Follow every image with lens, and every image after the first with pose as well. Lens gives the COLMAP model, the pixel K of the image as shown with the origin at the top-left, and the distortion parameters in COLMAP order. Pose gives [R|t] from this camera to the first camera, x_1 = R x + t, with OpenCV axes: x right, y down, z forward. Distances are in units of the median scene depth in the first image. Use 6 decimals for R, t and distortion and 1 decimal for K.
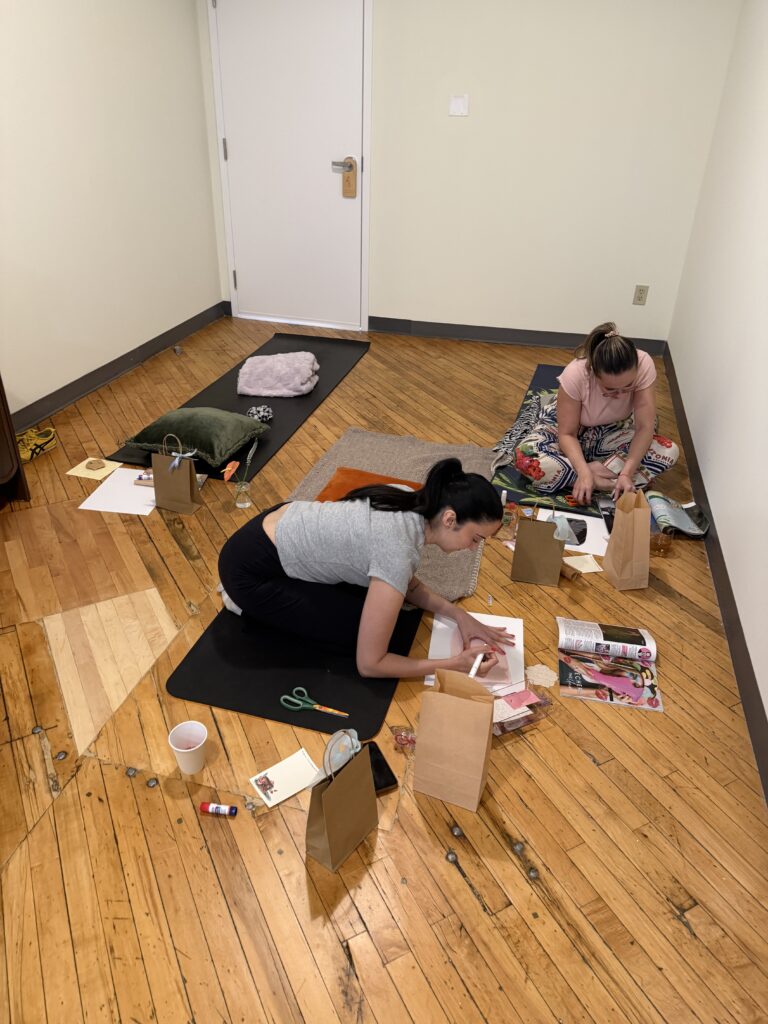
lens RADIAL K [[714.4, 0, 384.9], [0, 714.4, 512.8], [0, 0, 1]] dist [-0.001291, -0.000984]
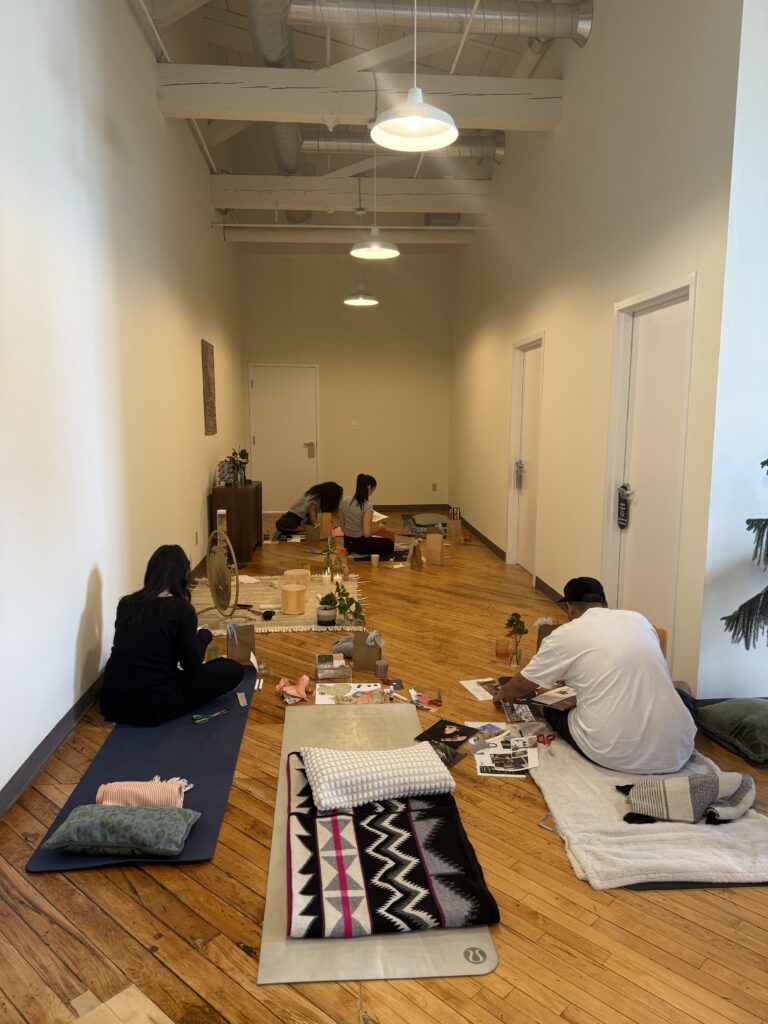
lens RADIAL K [[714.4, 0, 383.5], [0, 714.4, 512.5], [0, 0, 1]] dist [-0.001291, -0.000984]
pose [[0.944890, -0.075464, 0.318573, -0.978054], [0.190888, 0.917542, -0.348826, 0.981436], [-0.265980, 0.390413, 0.881381, -1.770410]]
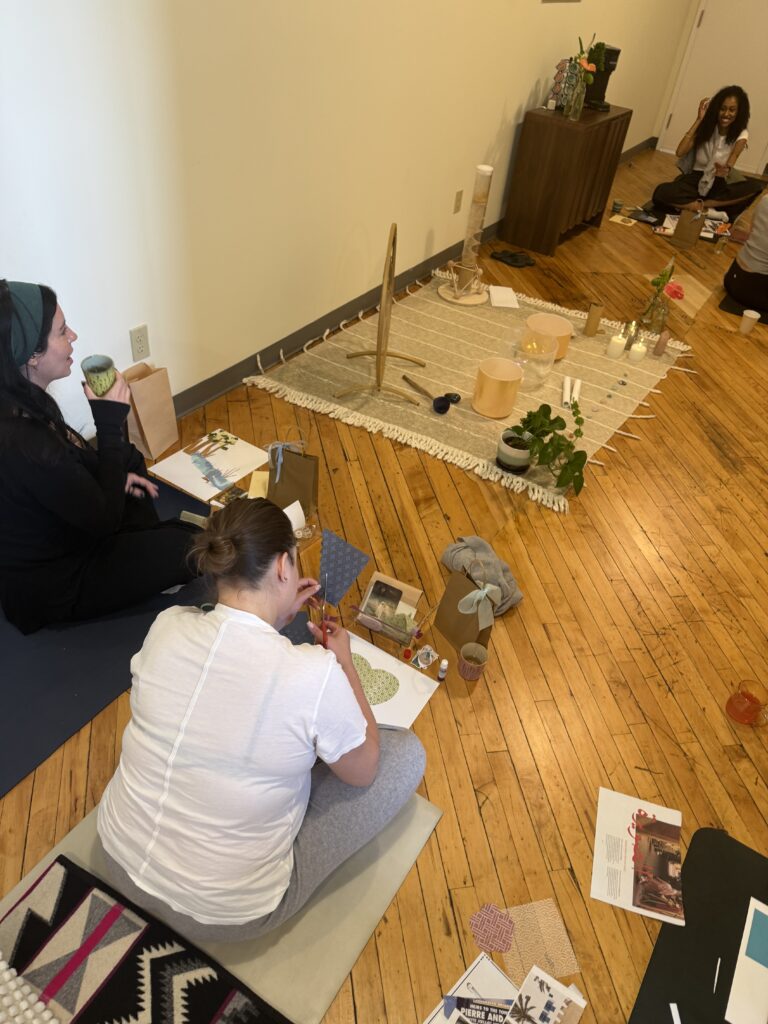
lens RADIAL K [[714.4, 0, 382.3], [0, 714.4, 511.7], [0, 0, 1]] dist [-0.001291, -0.000984]
pose [[0.946253, 0.248320, -0.207225, -0.476467], [-0.212246, 0.960220, 0.181464, 0.470587], [0.244042, -0.127728, 0.961316, -0.979720]]
